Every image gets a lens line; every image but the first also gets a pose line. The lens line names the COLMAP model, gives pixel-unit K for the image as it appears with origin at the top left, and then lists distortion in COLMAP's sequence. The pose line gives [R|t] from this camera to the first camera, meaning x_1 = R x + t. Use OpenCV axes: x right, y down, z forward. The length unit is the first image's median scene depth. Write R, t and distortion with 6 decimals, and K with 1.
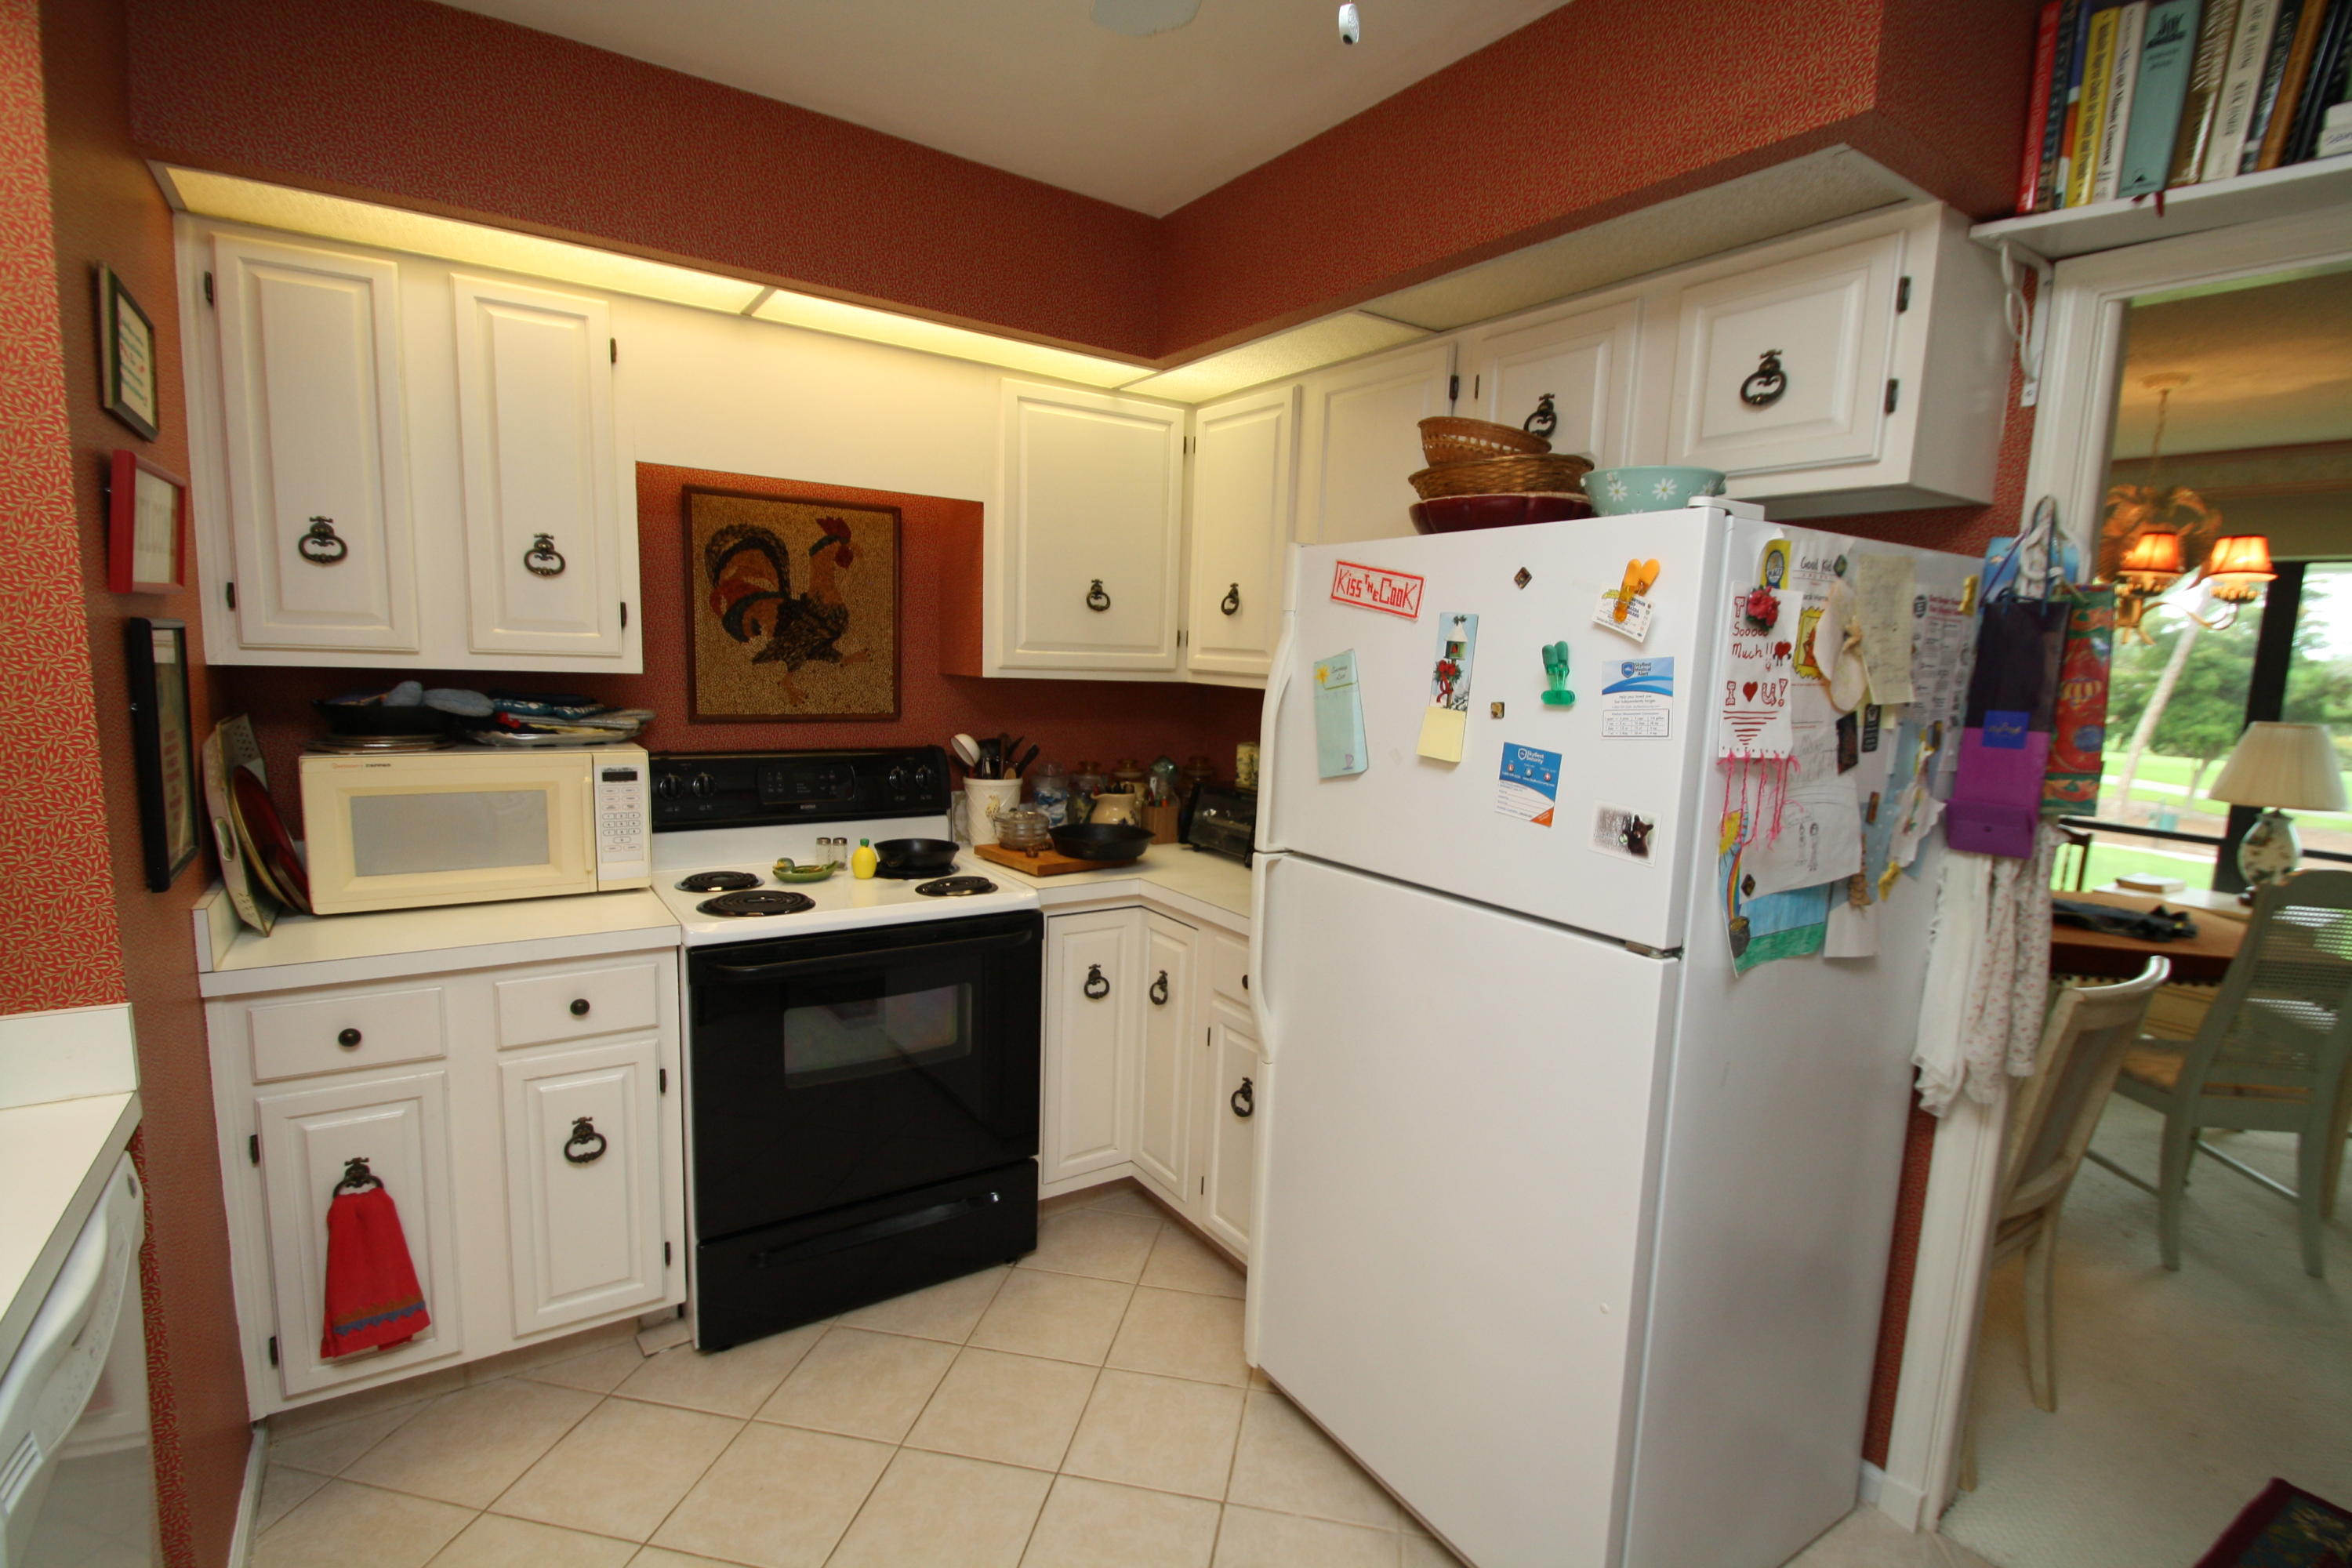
lens RADIAL K [[1105.9, 0, 1187.0], [0, 1105.9, 809.6], [0, 0, 1]] dist [-0.001362, -0.008936]
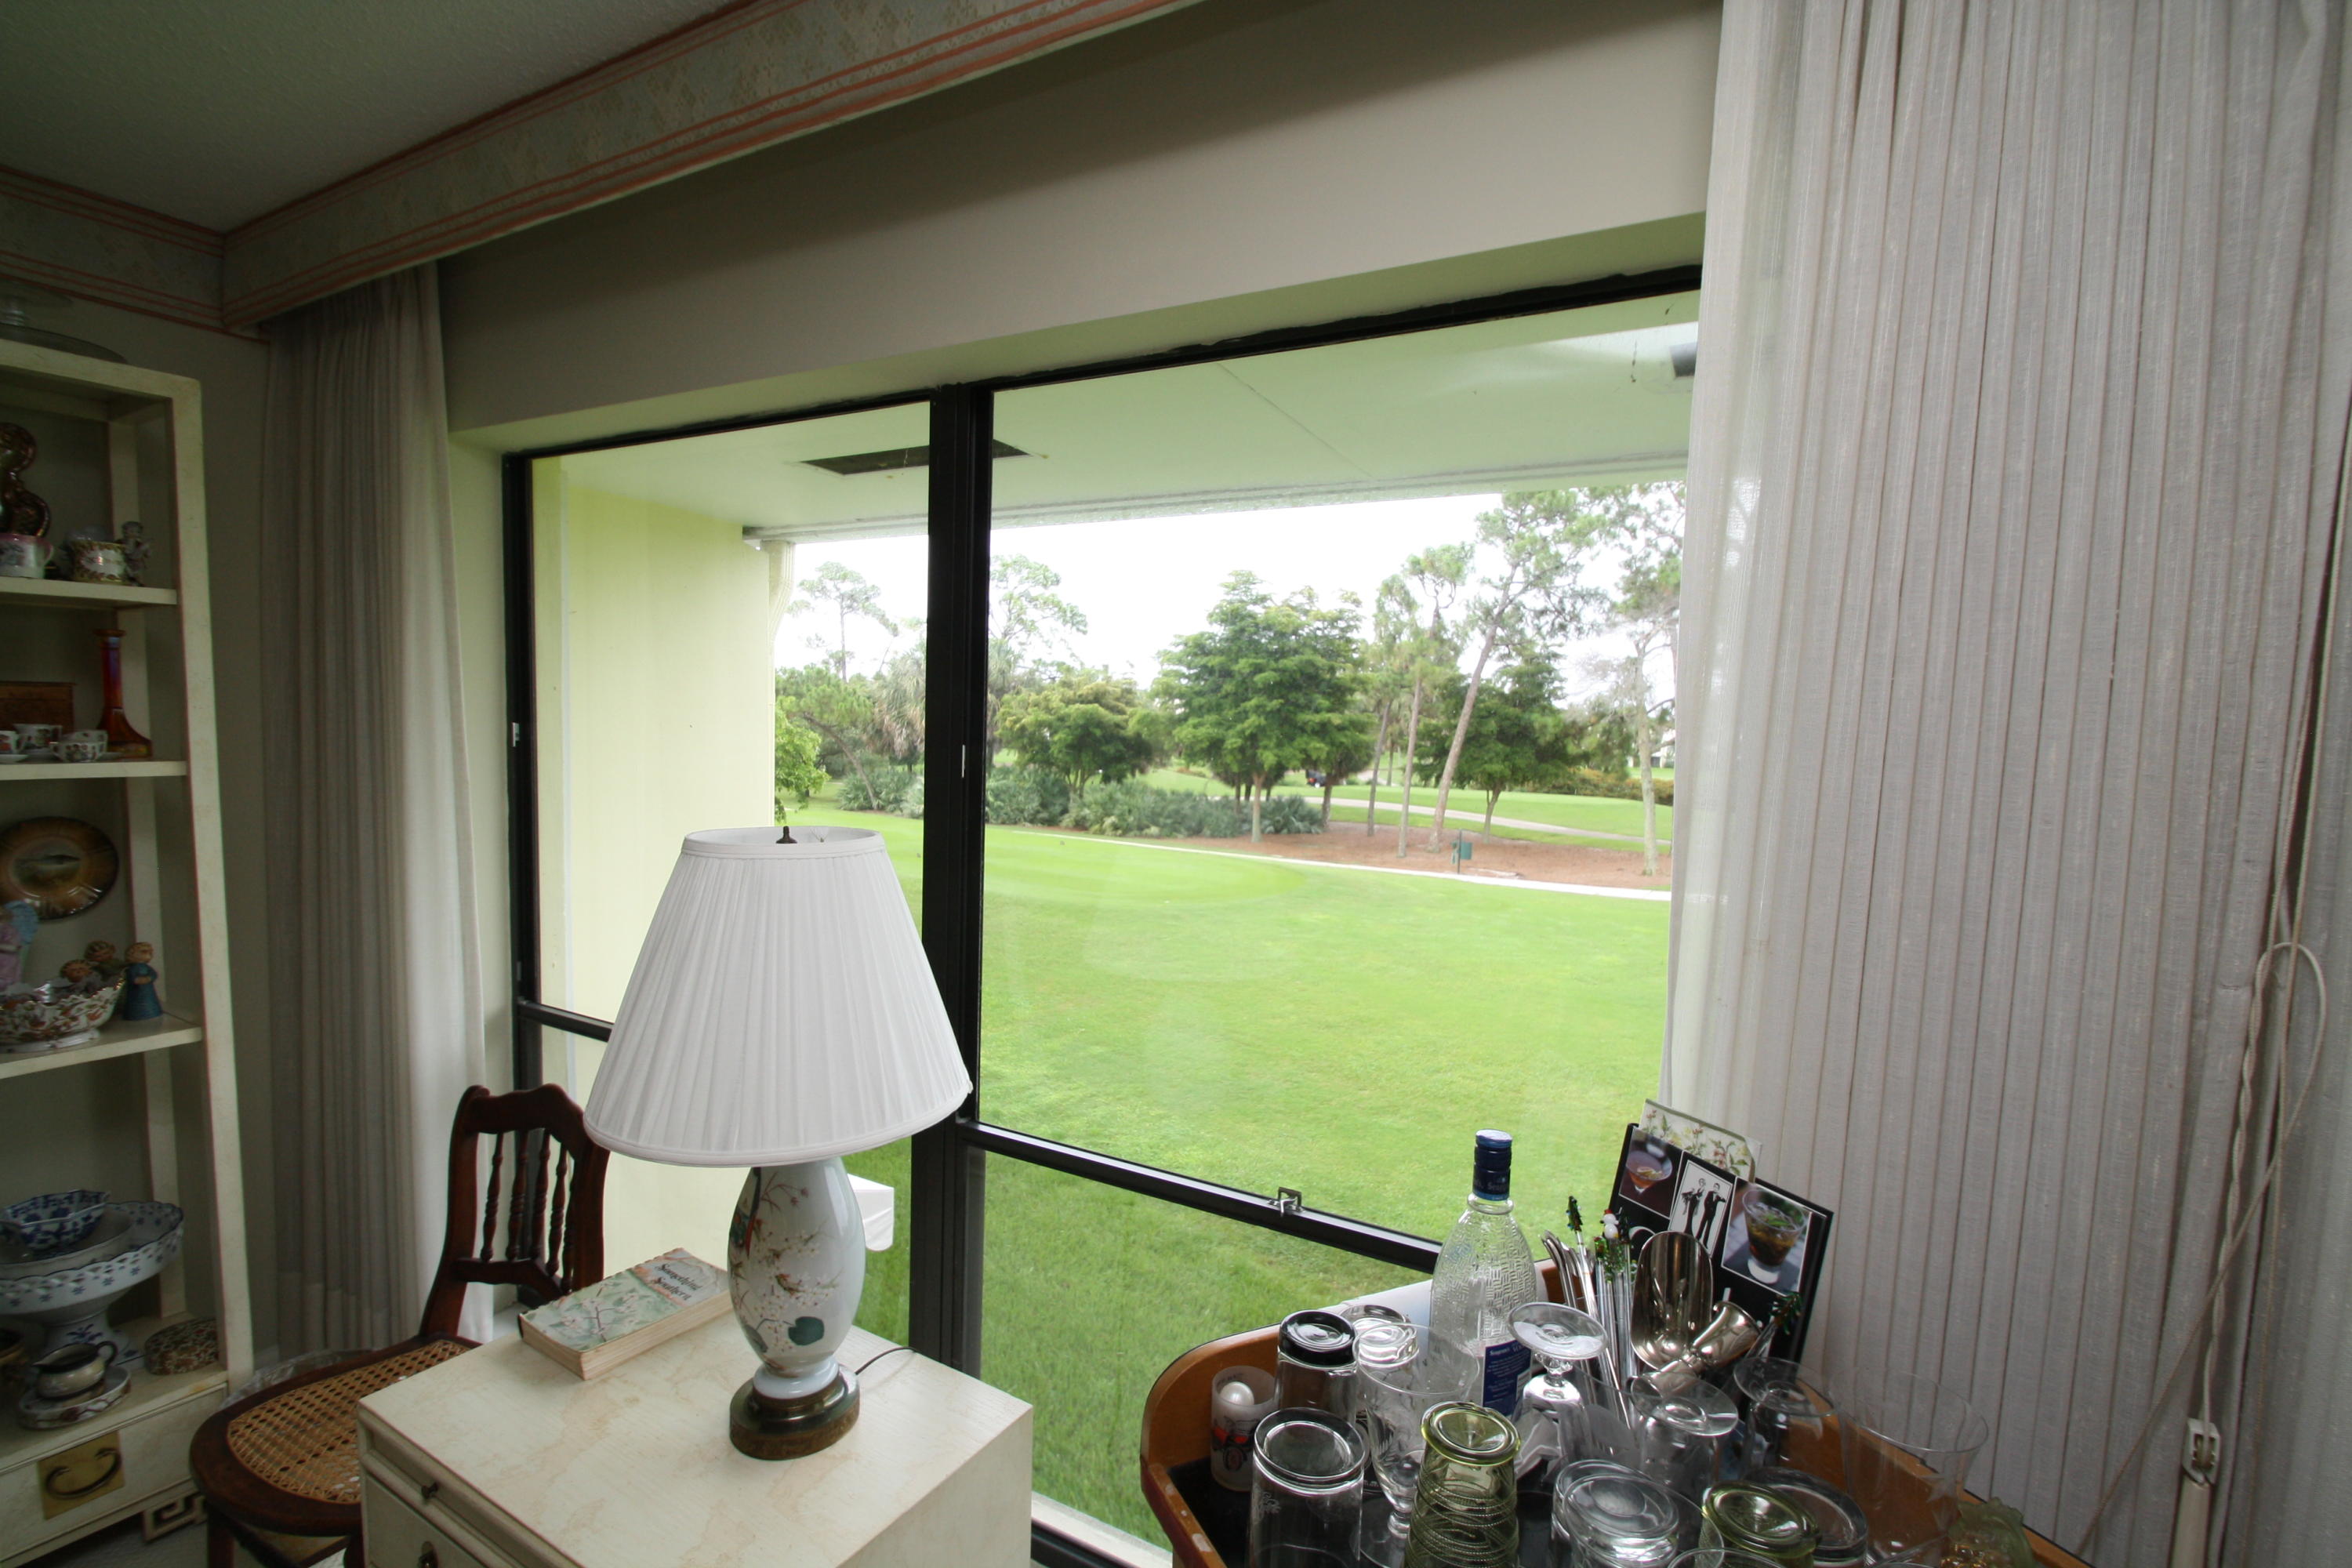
lens RADIAL K [[1095.9, 0, 1196.9], [0, 1095.9, 806.9], [0, 0, 1]] dist [0.015649, -0.017758]
pose [[0.895624, -0.041712, 0.442852, 2.144675], [0.064531, 0.997245, -0.036577, -0.148088], [-0.440107, 0.061337, 0.895848, 1.489431]]
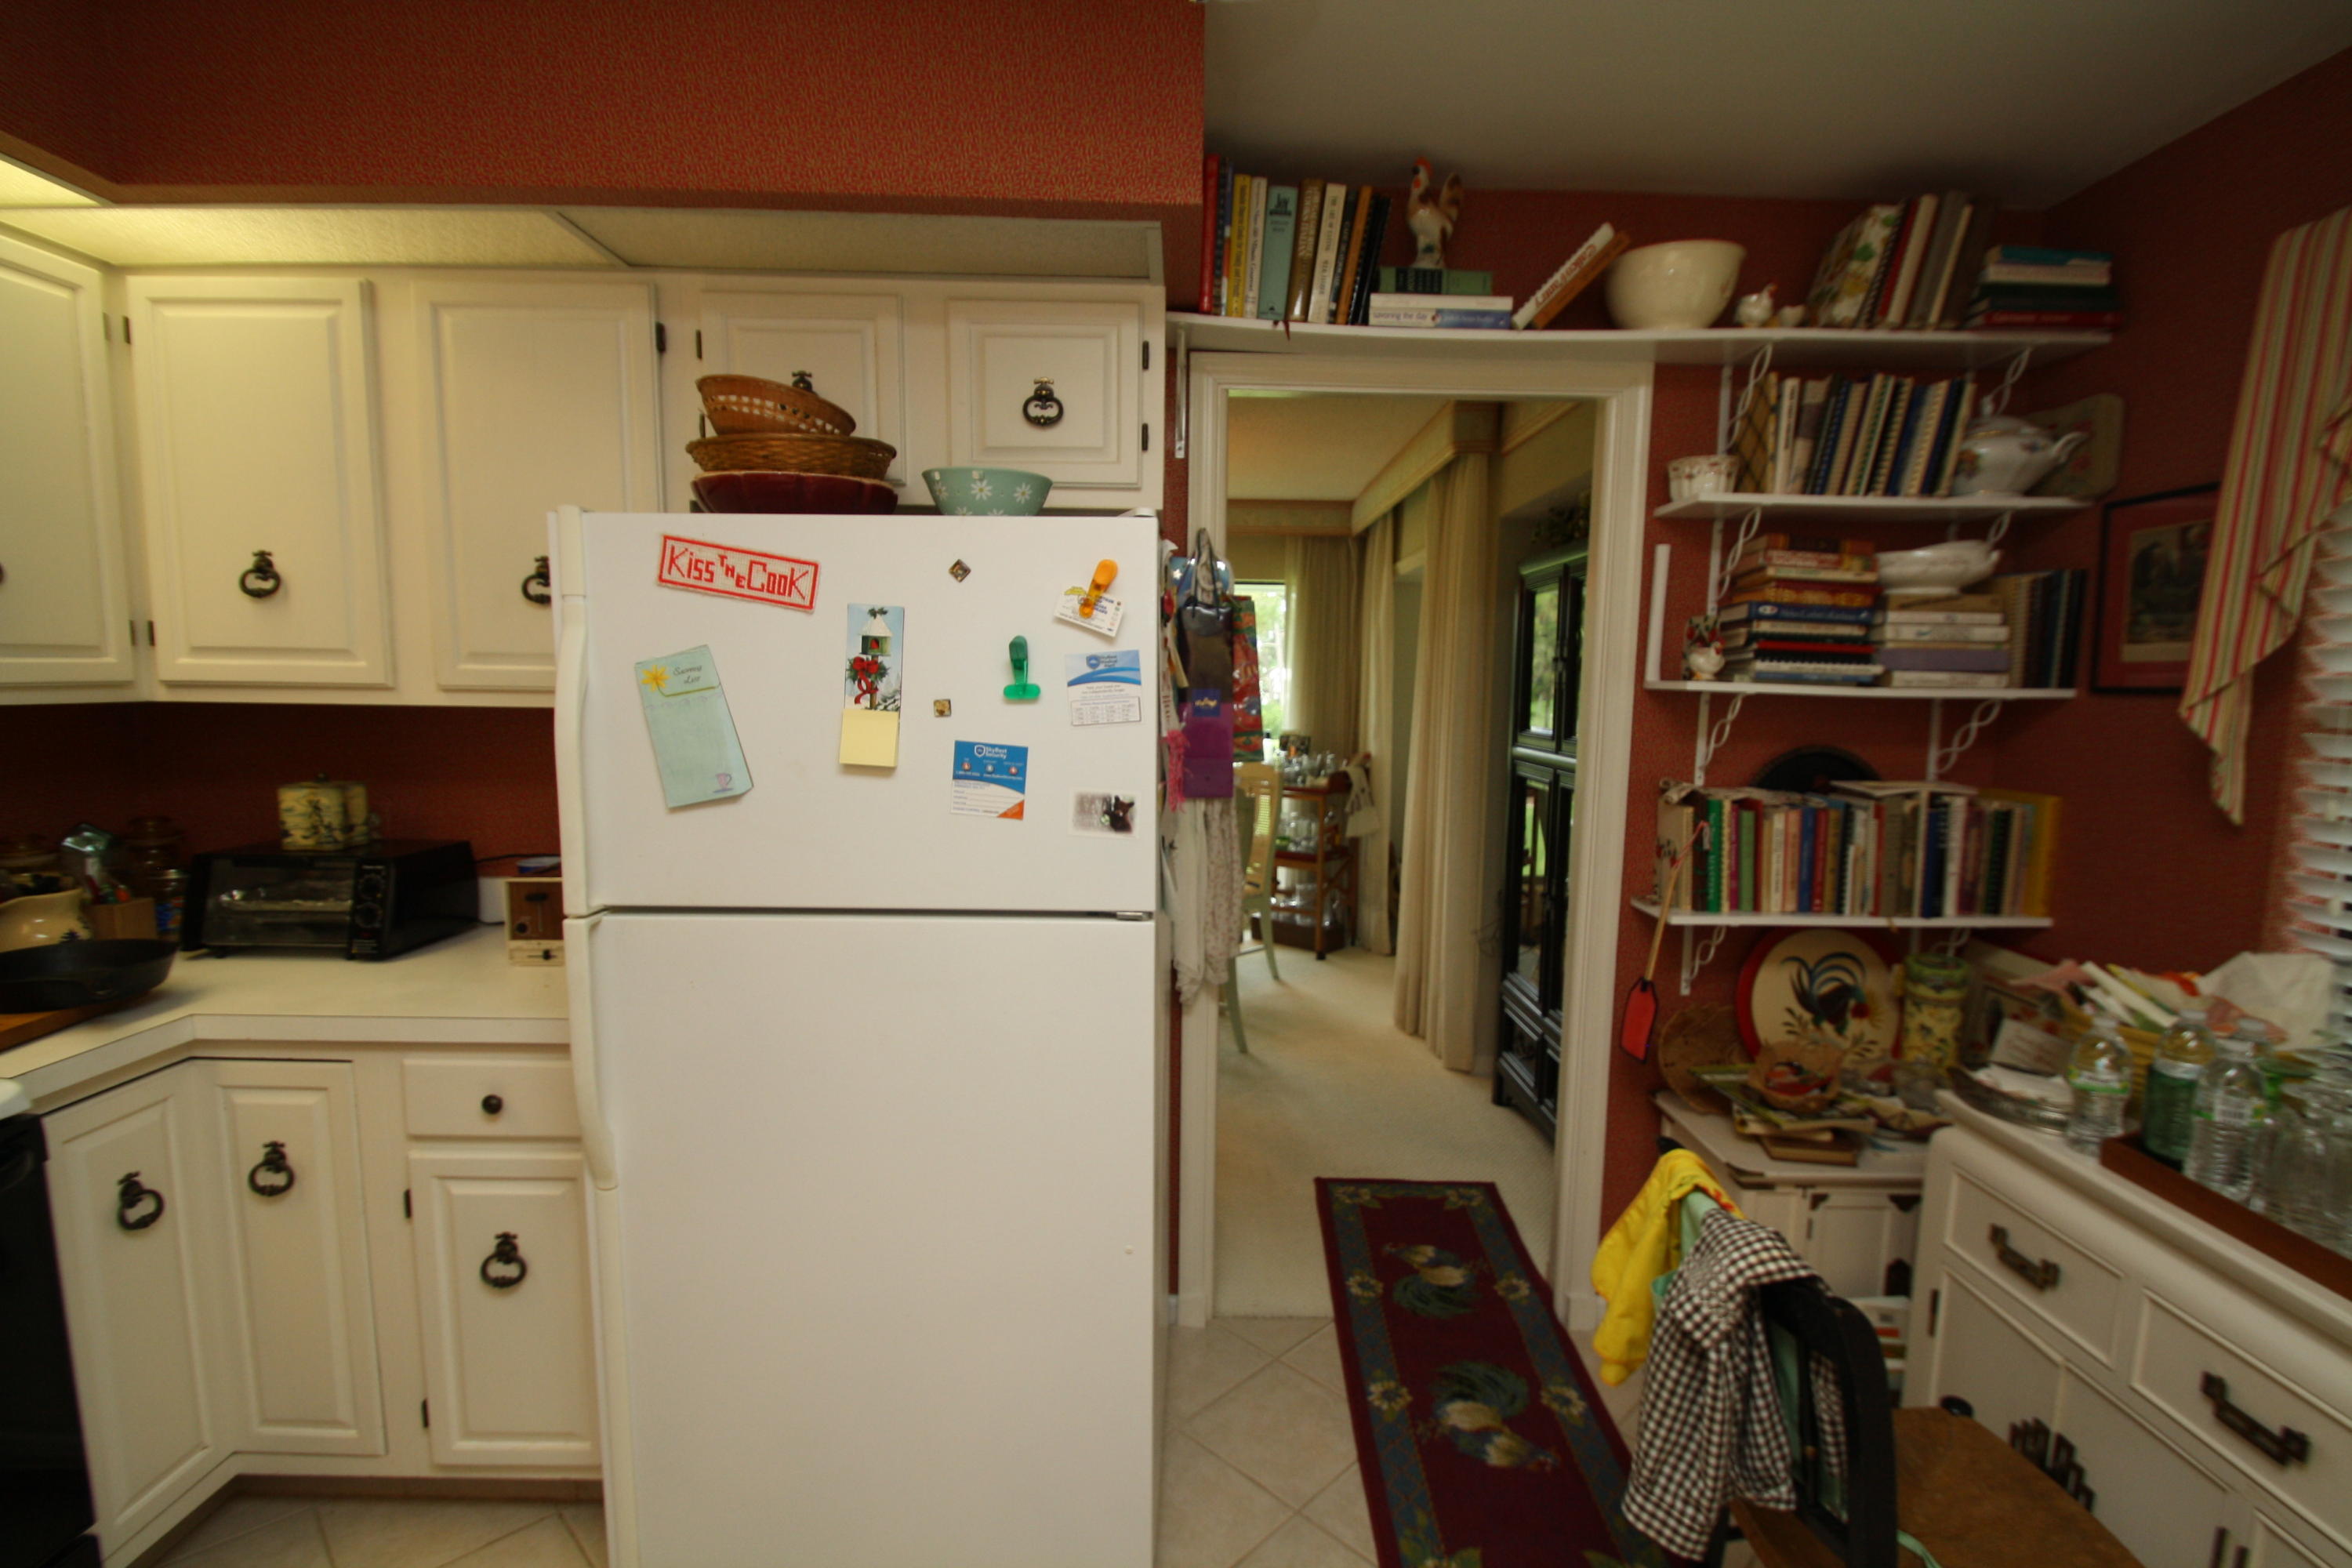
lens RADIAL K [[1095.9, 0, 1196.9], [0, 1095.9, 806.9], [0, 0, 1]] dist [0.015649, -0.017758]
pose [[0.546524, -0.126733, 0.827798, -0.354789], [0.126391, 0.989643, 0.068066, -0.037662], [-0.827851, 0.067427, 0.556881, 0.264884]]
